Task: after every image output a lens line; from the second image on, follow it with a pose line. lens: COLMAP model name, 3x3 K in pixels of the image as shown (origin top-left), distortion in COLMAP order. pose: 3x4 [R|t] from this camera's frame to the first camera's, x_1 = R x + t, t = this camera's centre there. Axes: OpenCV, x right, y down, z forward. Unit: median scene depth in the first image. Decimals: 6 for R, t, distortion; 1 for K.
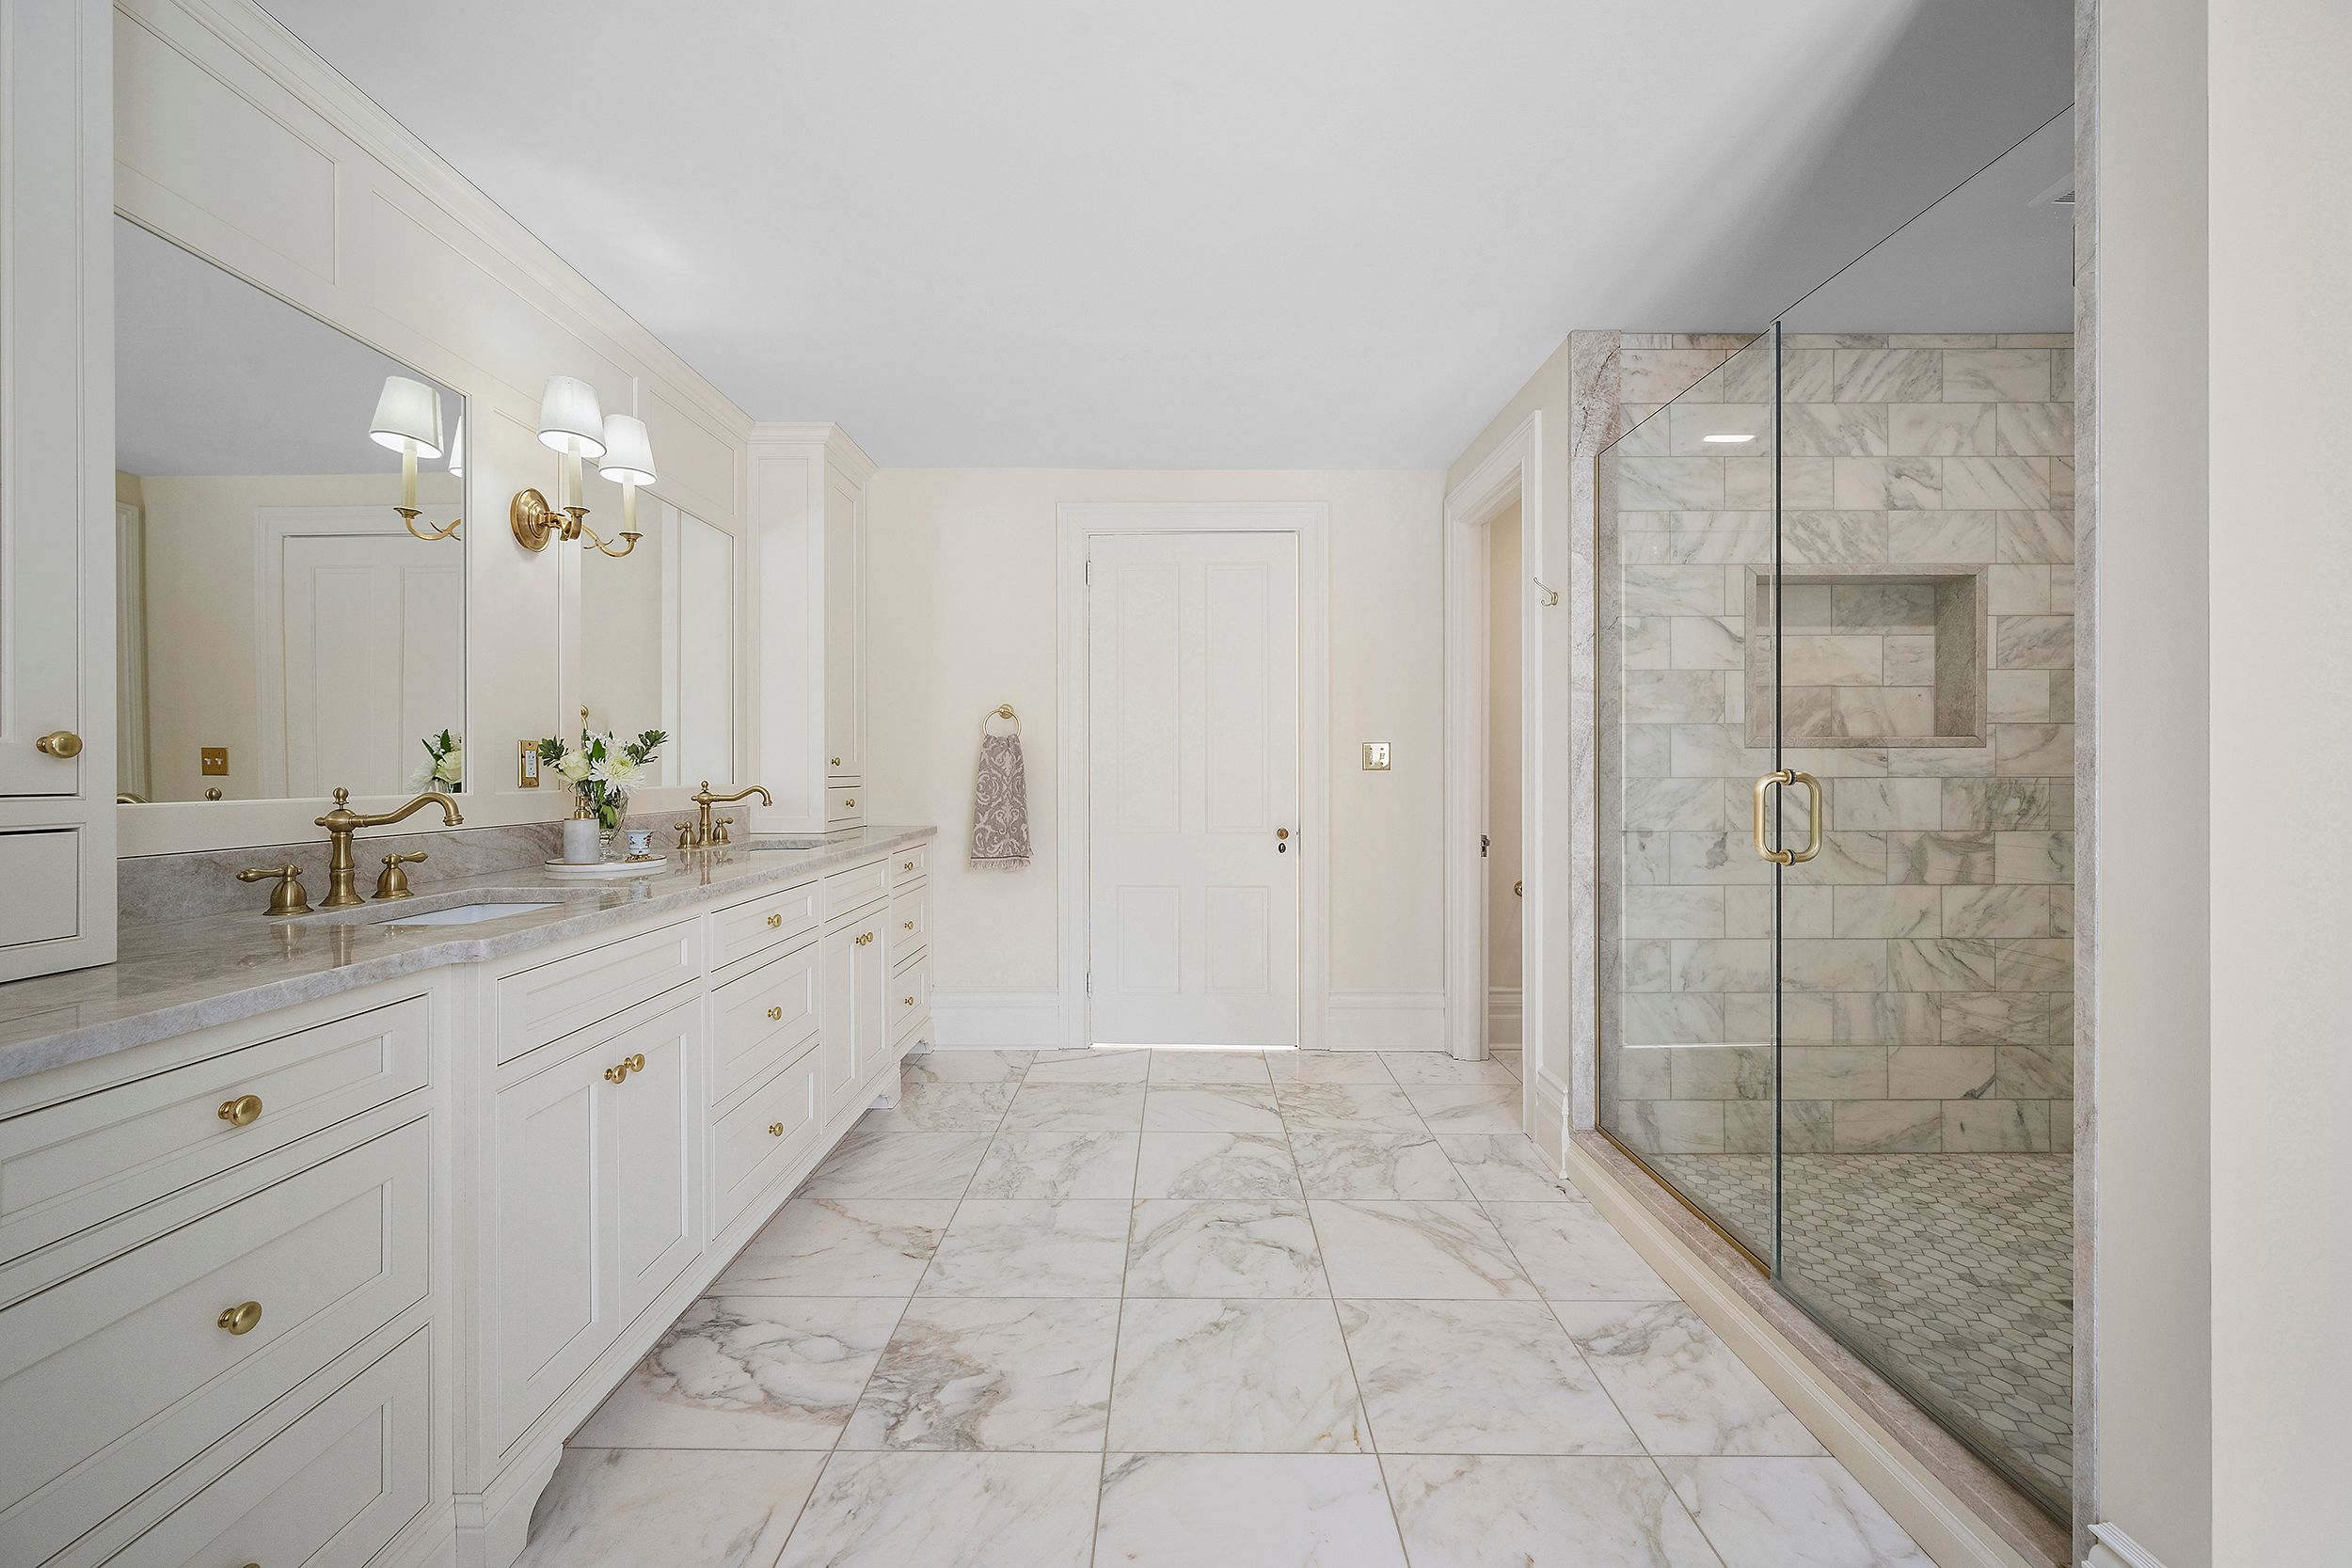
lens RADIAL K [[933.6, 0, 1176.6], [0, 933.6, 782.4], [0, 0, 1]] dist [0.003711, 0.000363]
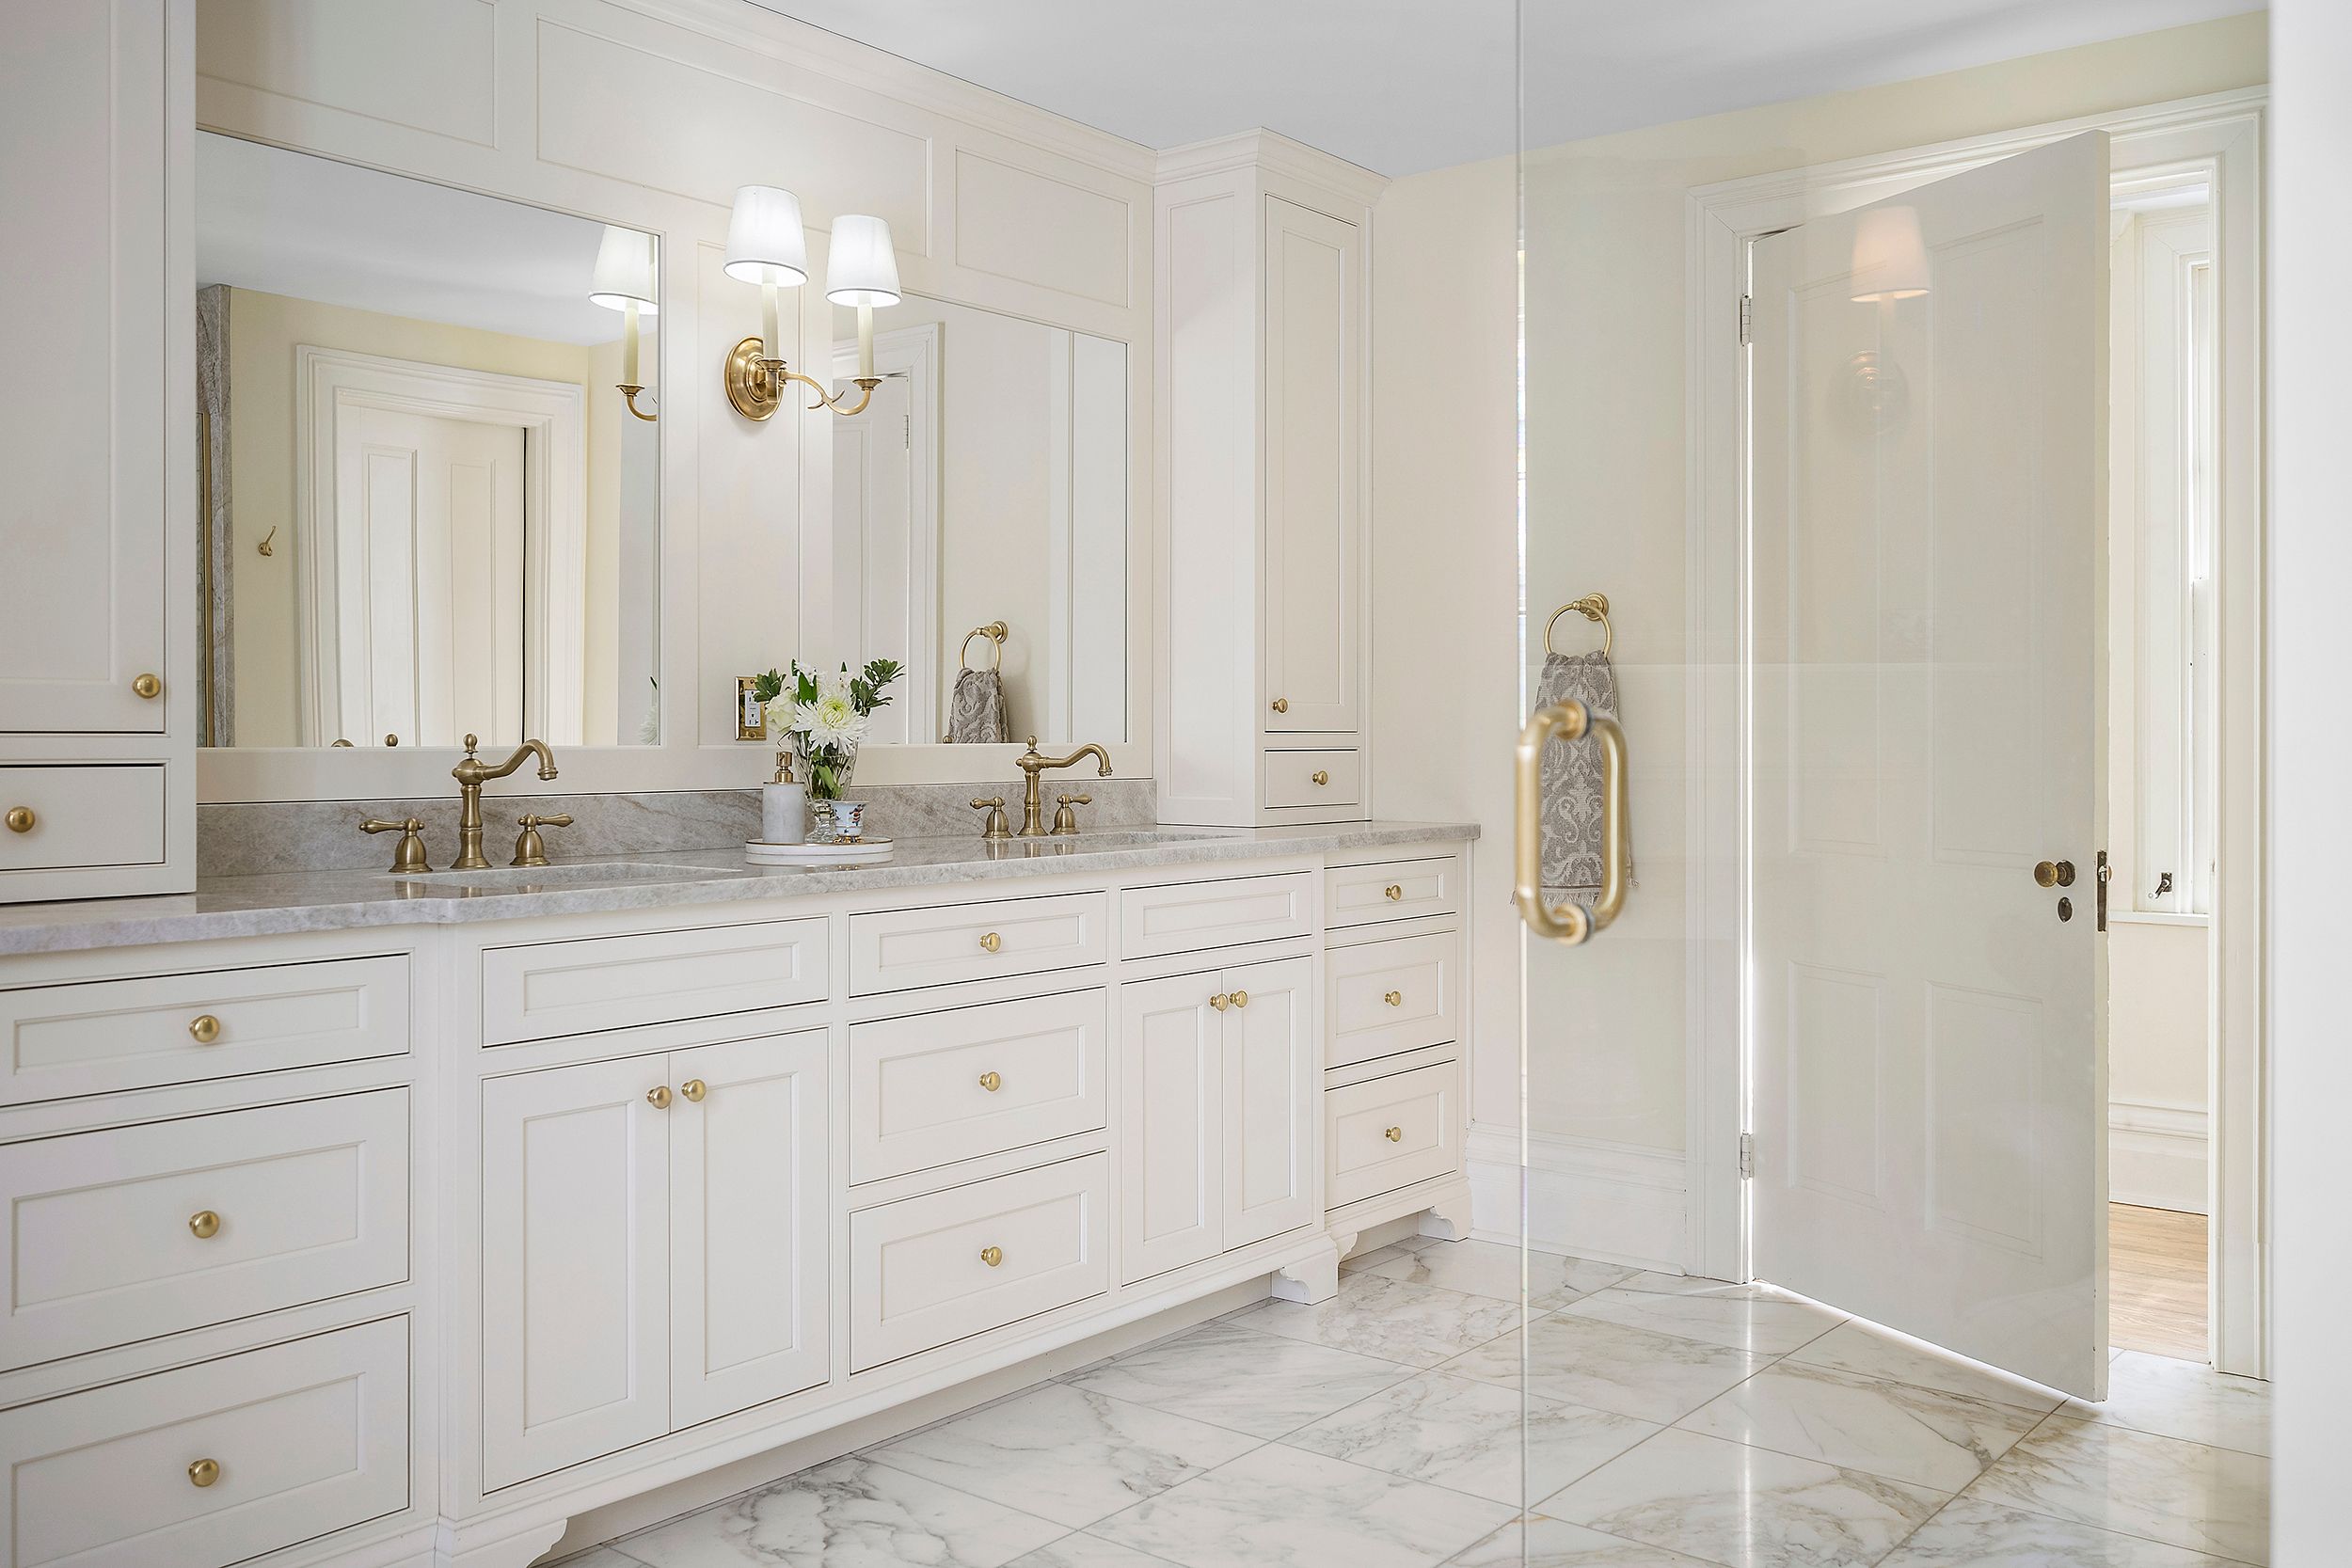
lens RADIAL K [[2043.9, 0, 1175.3], [0, 2043.9, 770.3], [0, 0, 1]] dist [0.002022, 0.003403]
pose [[0.778012, 0.012862, -0.628118, 0.608863], [-0.009570, 0.999917, 0.008622, 0.012339], [0.628177, -0.000697, 0.778070, -0.051989]]
